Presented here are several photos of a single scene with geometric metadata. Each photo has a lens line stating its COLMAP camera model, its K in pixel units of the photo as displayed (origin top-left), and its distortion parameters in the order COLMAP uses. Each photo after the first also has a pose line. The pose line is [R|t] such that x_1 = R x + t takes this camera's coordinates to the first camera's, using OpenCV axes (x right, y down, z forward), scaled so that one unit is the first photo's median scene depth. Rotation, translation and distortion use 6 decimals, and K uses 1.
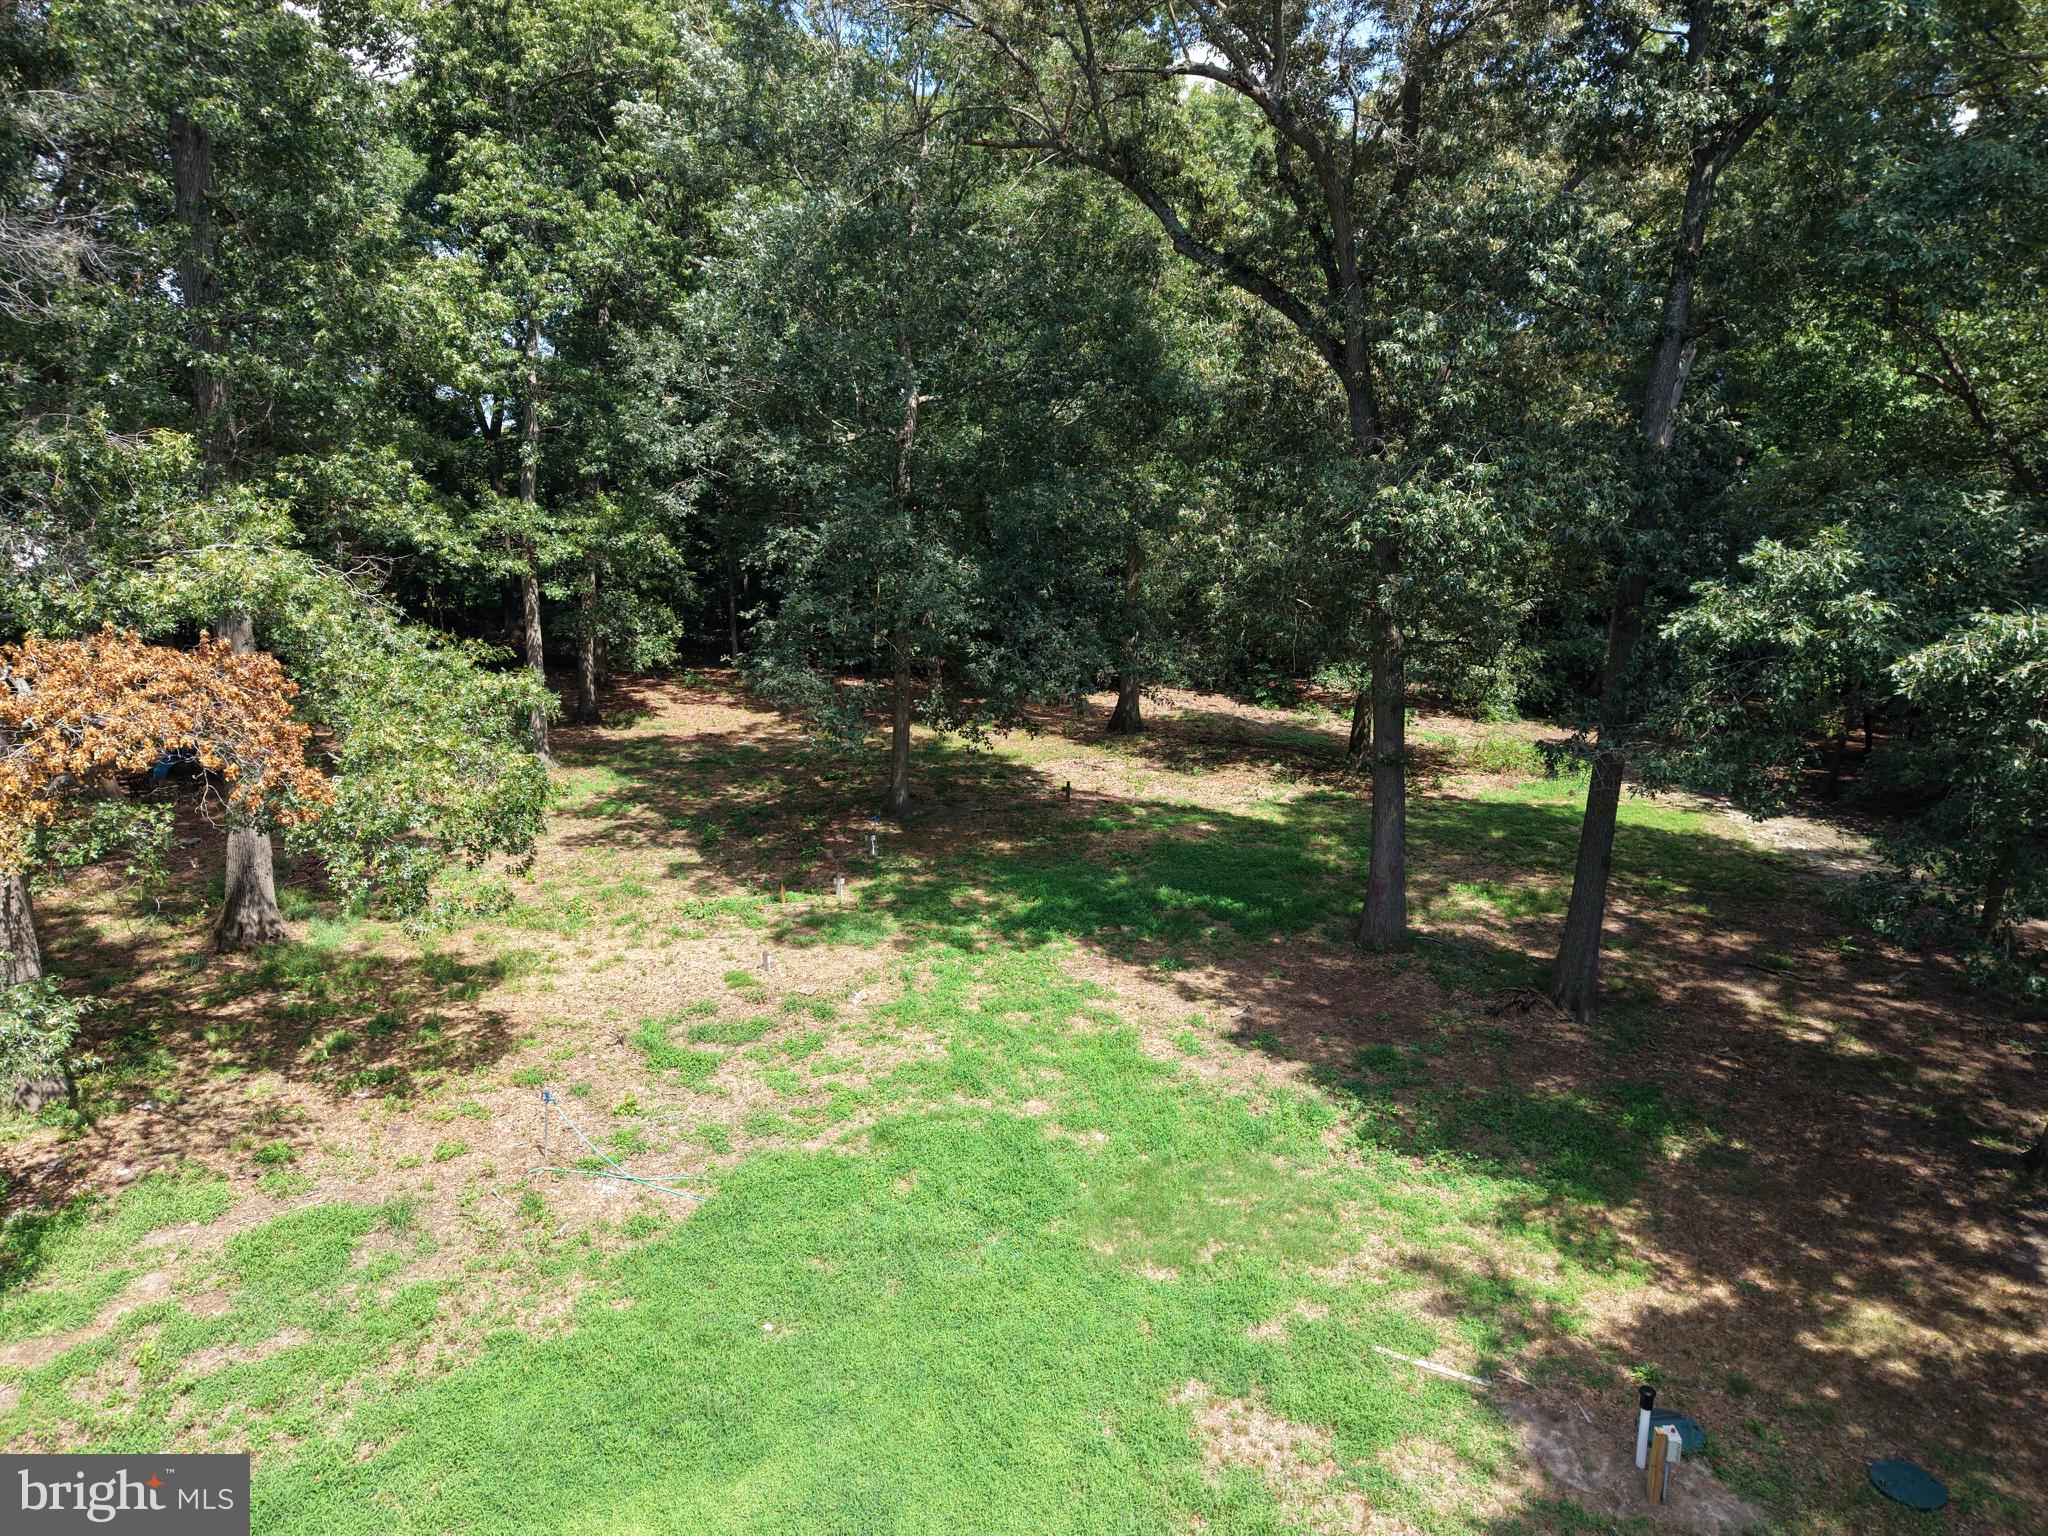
lens RADIAL K [[1358.9, 0, 1046.1], [0, 1358.9, 764.1], [0, 0, 1]] dist [0.019578, -0.012464]
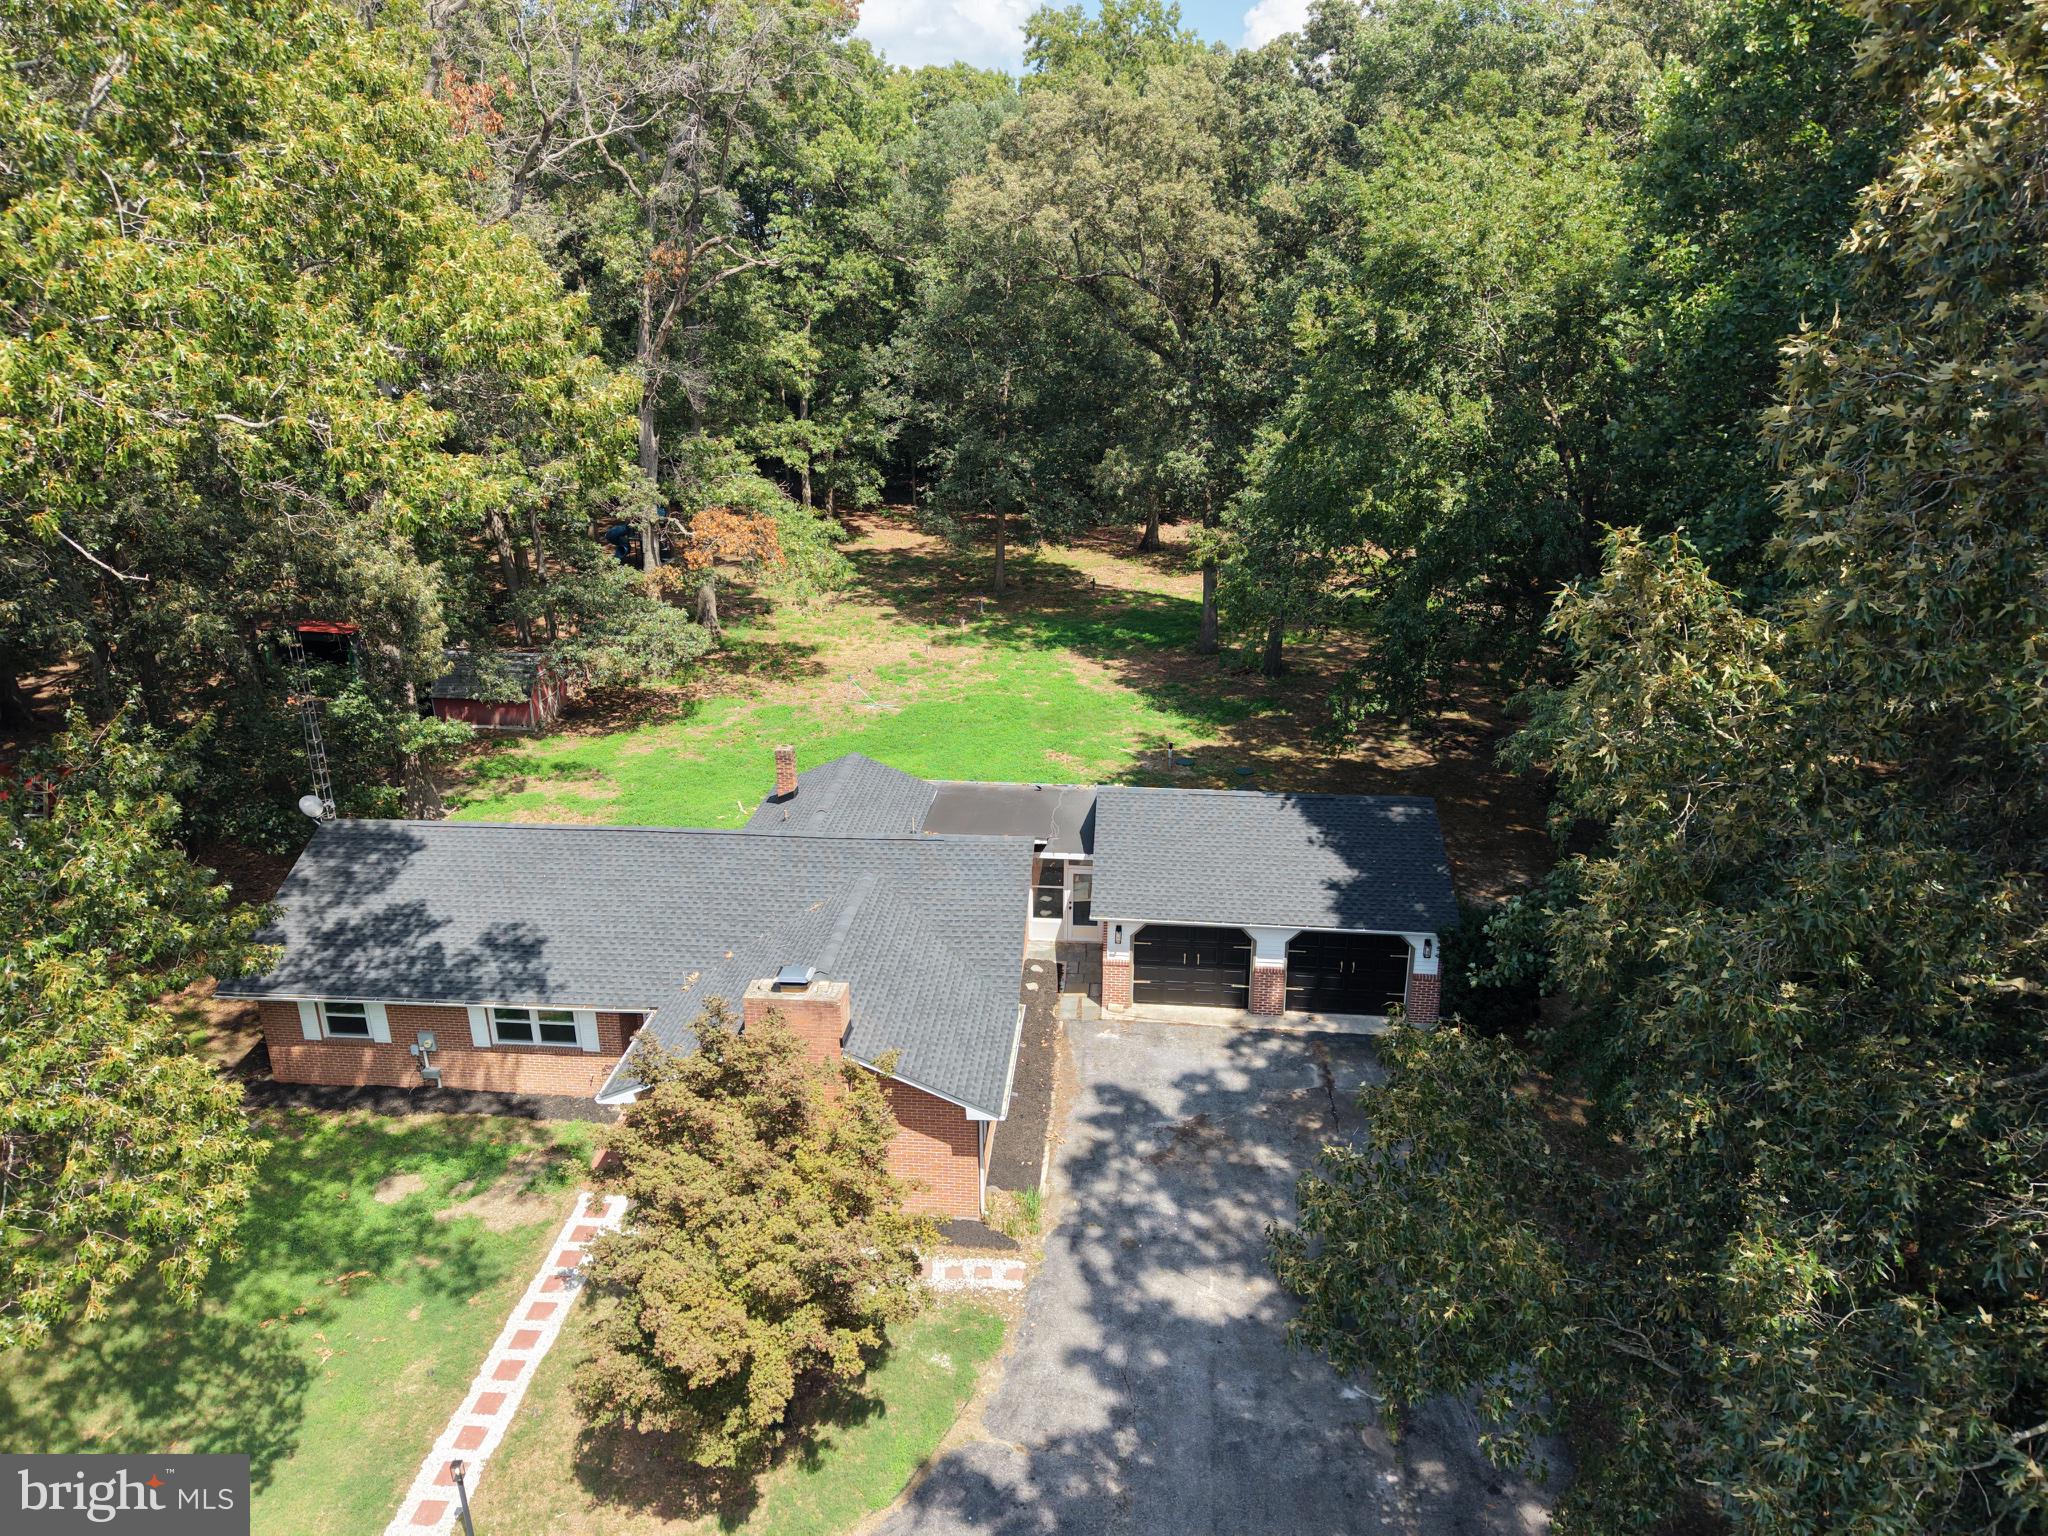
lens RADIAL K [[1358.9, 0, 1026.3], [0, 1358.9, 784.6], [0, 0, 1]] dist [0.019578, -0.012464]
pose [[0.989795, 0.043076, -0.135831, 0.243379], [-0.022959, 0.988970, 0.146324, 0.027846], [0.140636, -0.141712, 0.979867, -1.082069]]
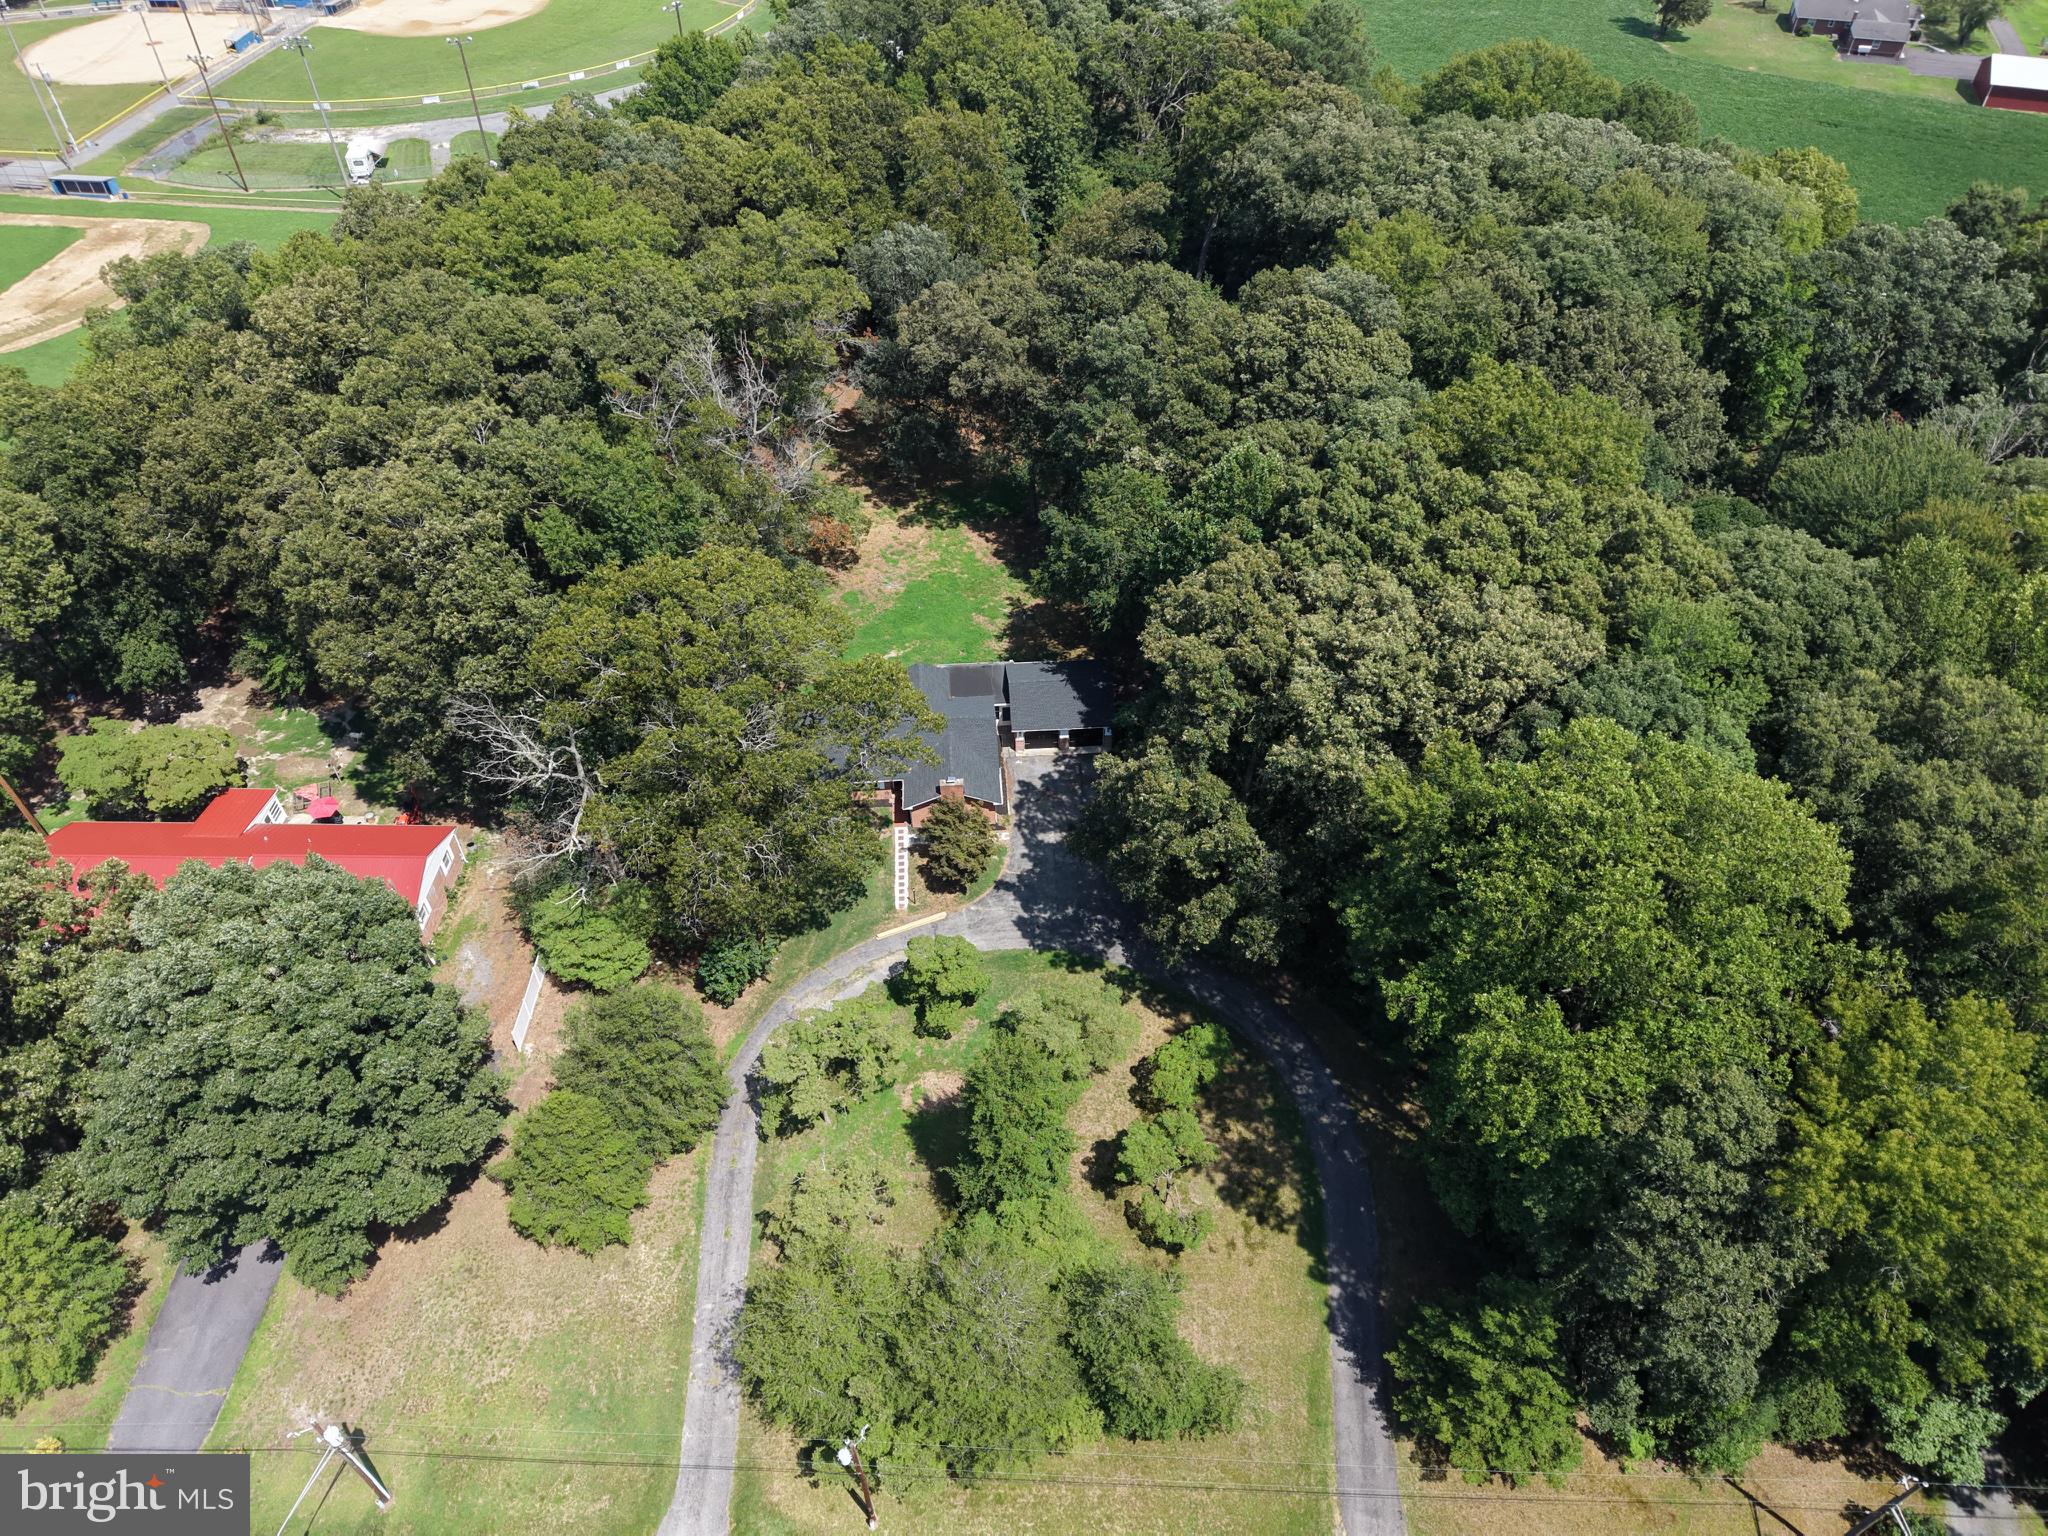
lens RADIAL K [[1358.9, 0, 1020.6], [0, 1358.9, 769.9], [0, 0, 1]] dist [0.019578, -0.012464]
pose [[0.999944, -0.008537, 0.006272, 0.158924], [0.004077, 0.856587, 0.515986, -1.391826], [-0.009778, -0.515931, 0.856574, -3.058384]]
